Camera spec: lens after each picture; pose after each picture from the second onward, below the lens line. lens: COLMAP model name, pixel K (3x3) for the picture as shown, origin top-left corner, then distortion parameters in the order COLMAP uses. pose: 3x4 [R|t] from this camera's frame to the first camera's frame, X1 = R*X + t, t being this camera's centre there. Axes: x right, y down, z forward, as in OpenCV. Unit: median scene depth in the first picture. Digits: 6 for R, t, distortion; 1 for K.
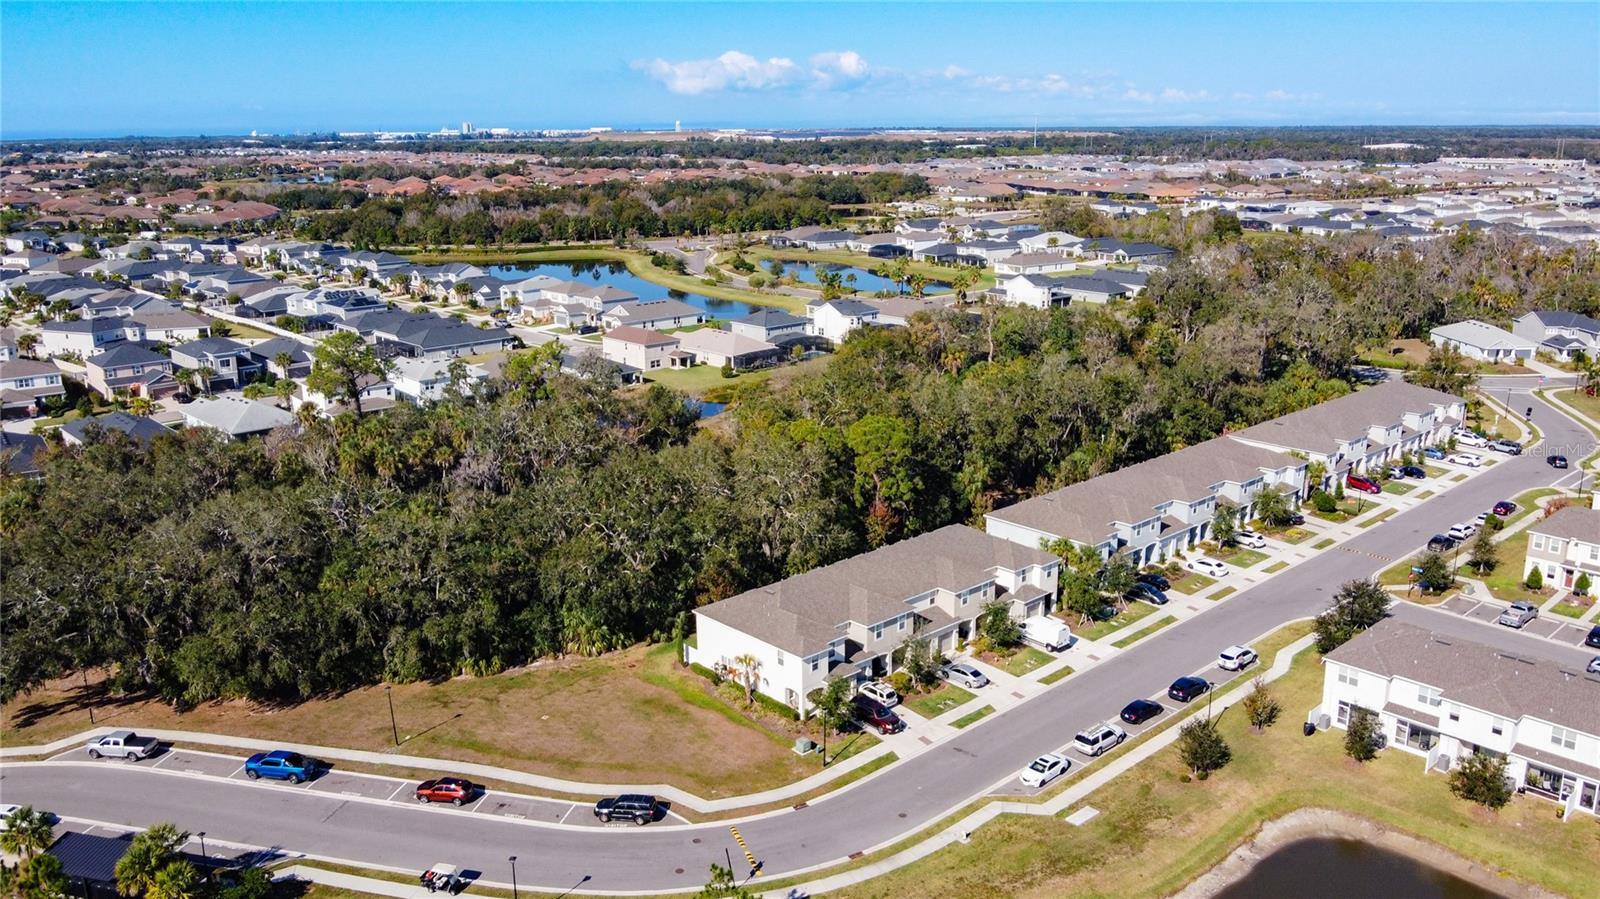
lens RADIAL K [[1285.2, 0, 800.0], [0, 1285.2, 449.5], [0, 0, 1]] dist [-0.033110, 0.003602]
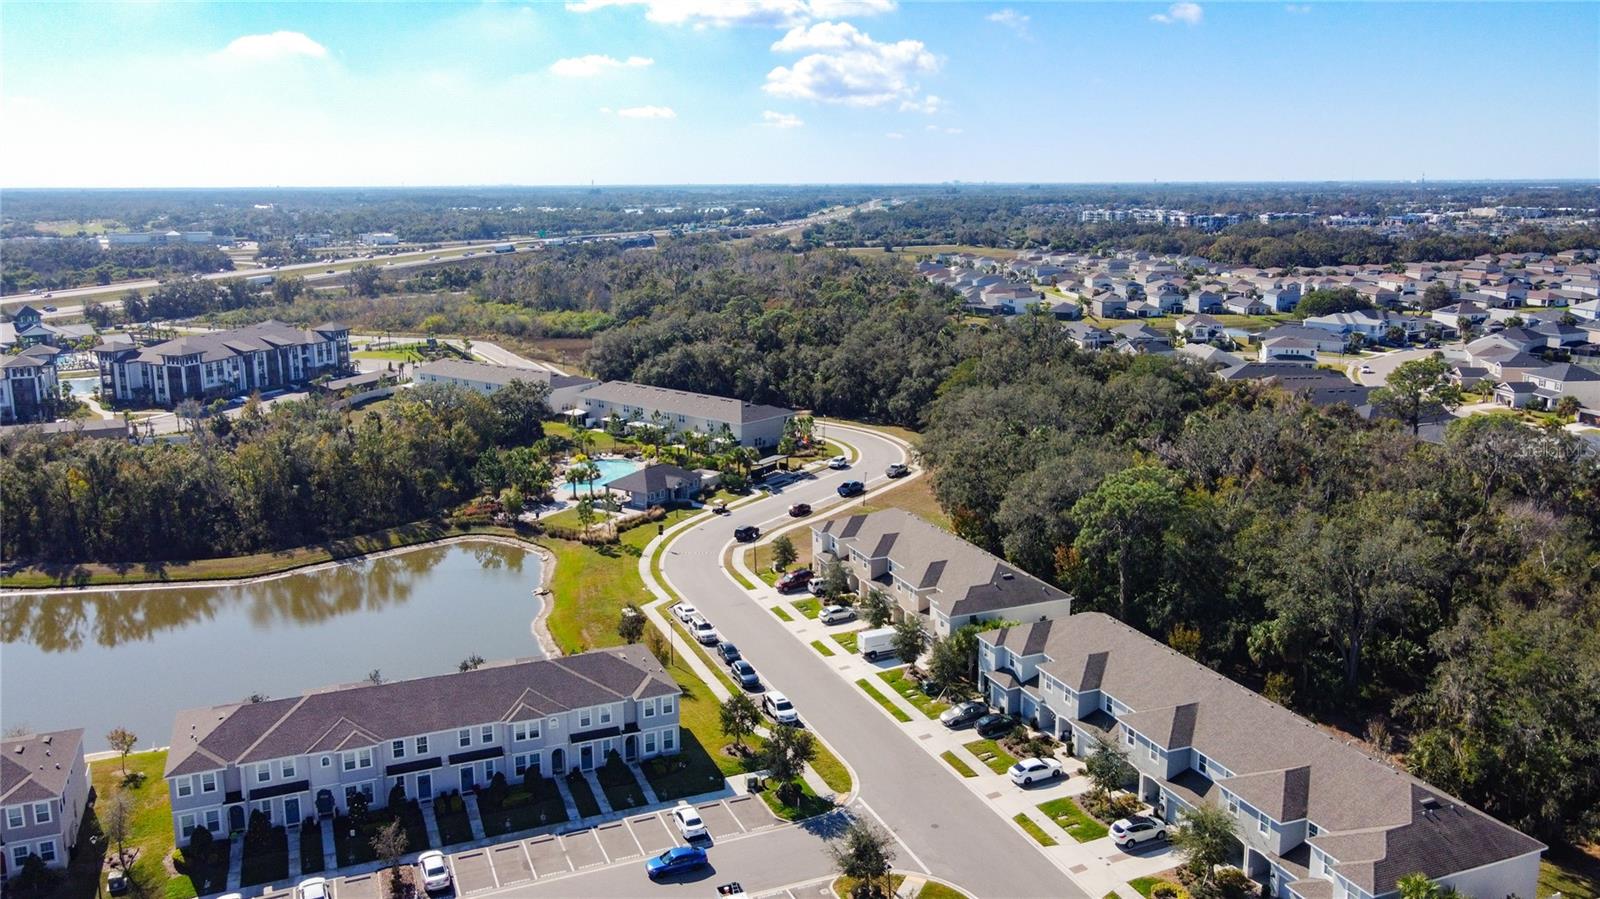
lens RADIAL K [[1259.1, 0, 800.0], [0, 1259.1, 449.5], [0, 0, 1]] dist [-0.004118, 0.034646]
pose [[-0.355253, 0.206083, -0.911770, 1.015109], [-0.227722, 0.926929, 0.298237, -0.272717], [0.906608, 0.313580, -0.282365, 1.050241]]
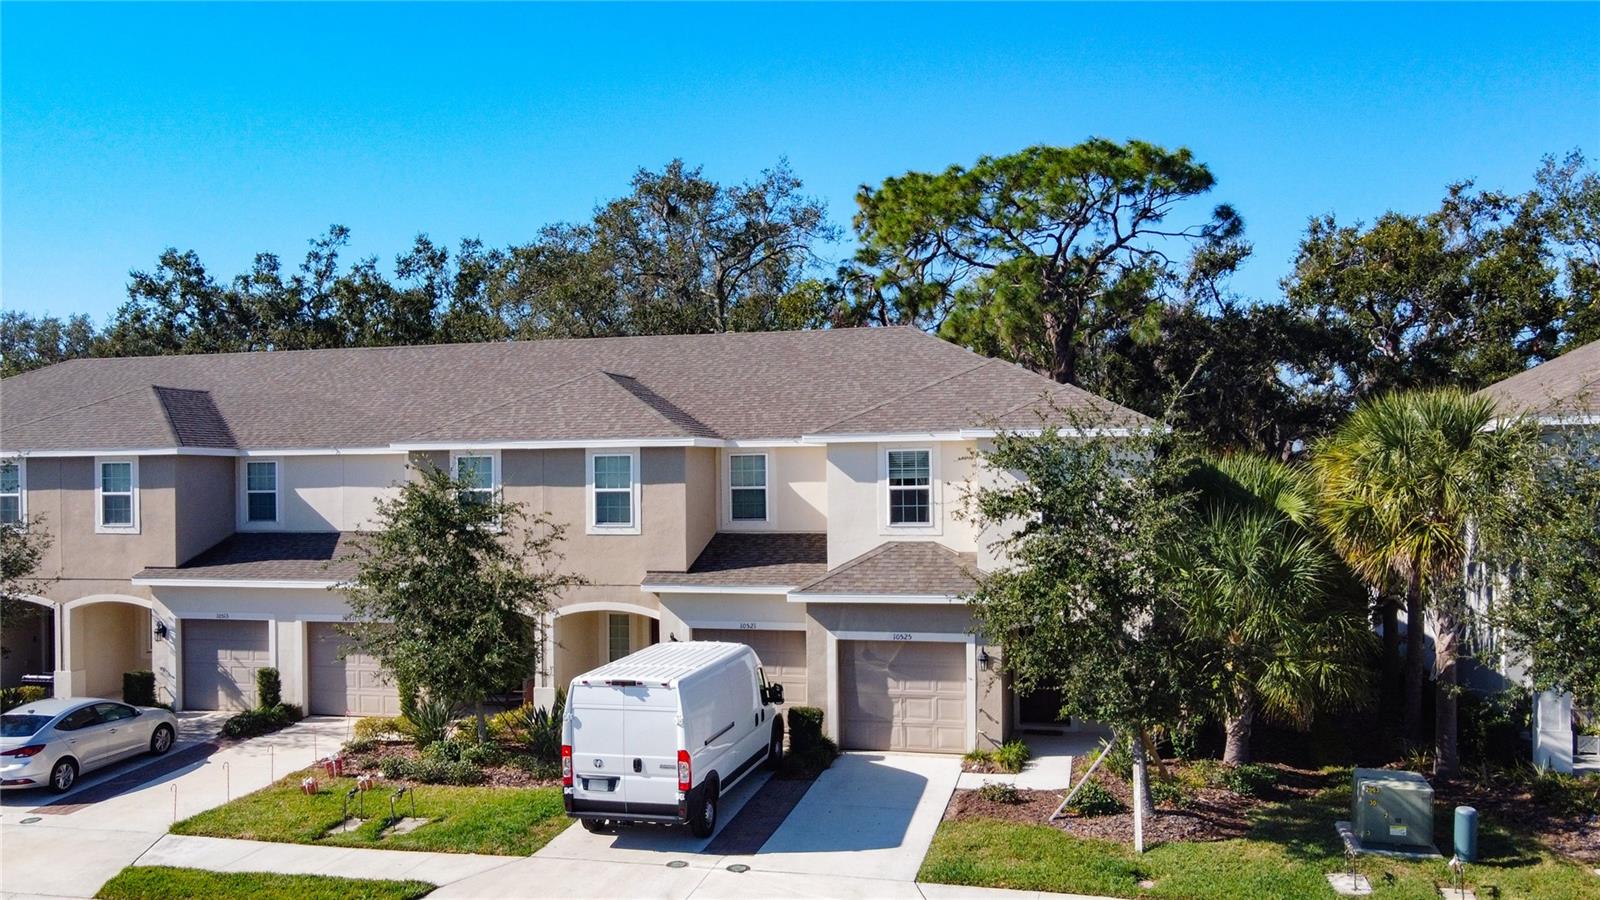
lens RADIAL K [[1386.8, 0, 725.8], [0, 1386.8, 487.4], [0, 0, 1]] dist [0.004901, 0.009363]
pose [[0.518133, 0.006013, -0.855279, 0.306588], [-0.208685, 0.970642, -0.119599, 0.117263], [0.829451, 0.240452, 0.504177, 0.803431]]
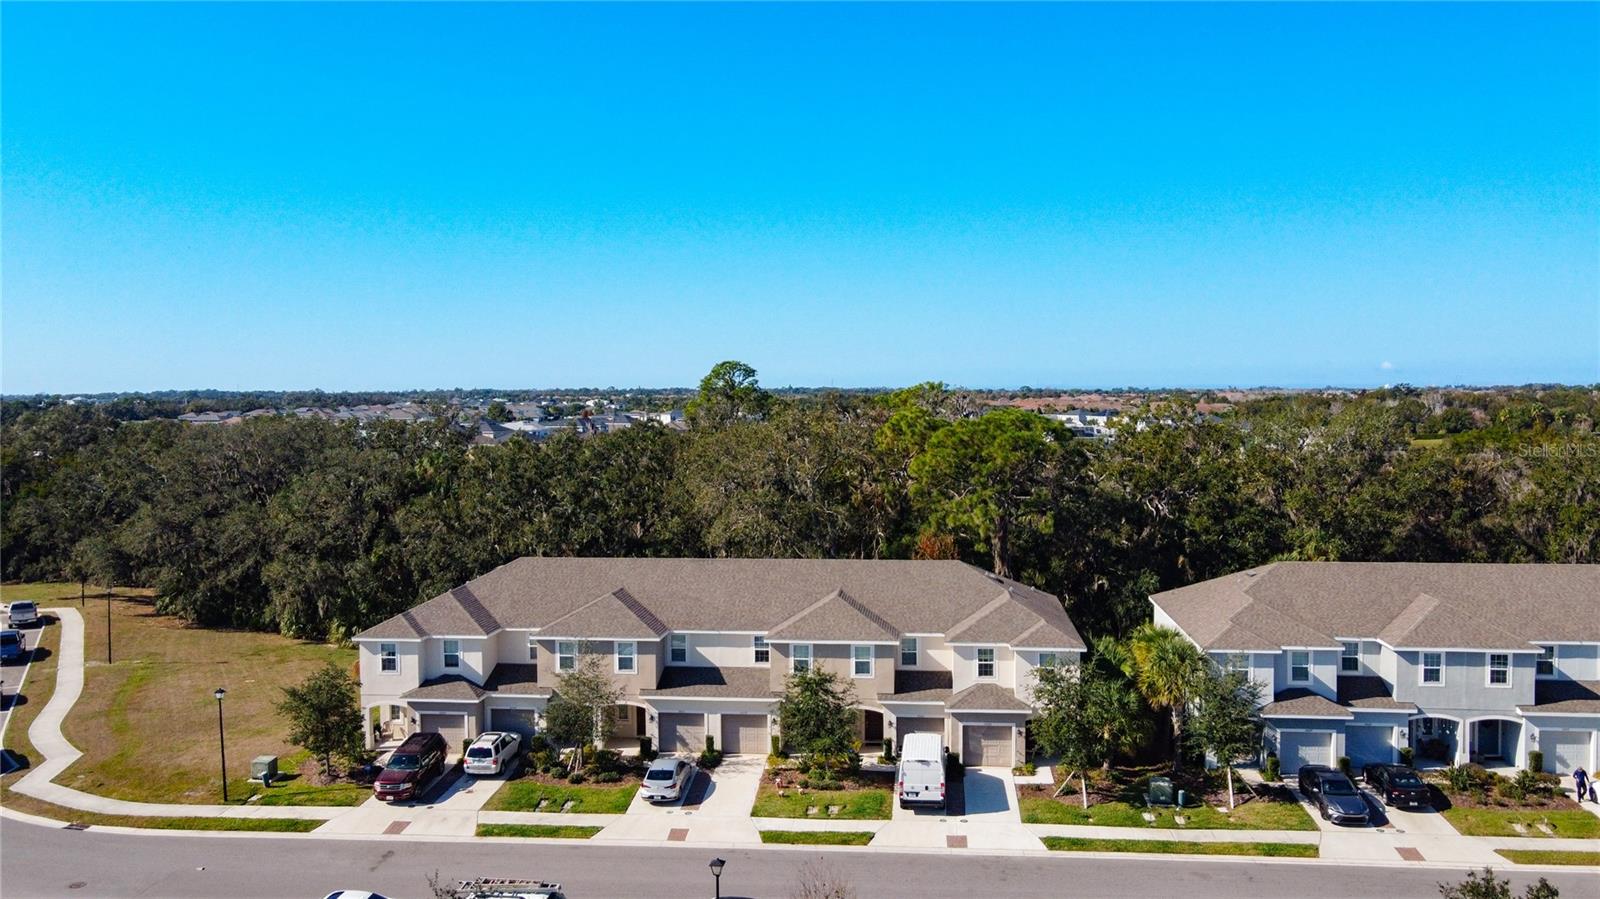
lens RADIAL K [[1259.1, 0, 800.0], [0, 1259.1, 449.5], [0, 0, 1]] dist [-0.004118, 0.034646]
pose [[0.659869, 0.036601, -0.750489, 0.441580], [-0.186216, 0.975619, -0.116150, 0.080516], [0.727940, 0.216397, 0.650596, 0.572085]]
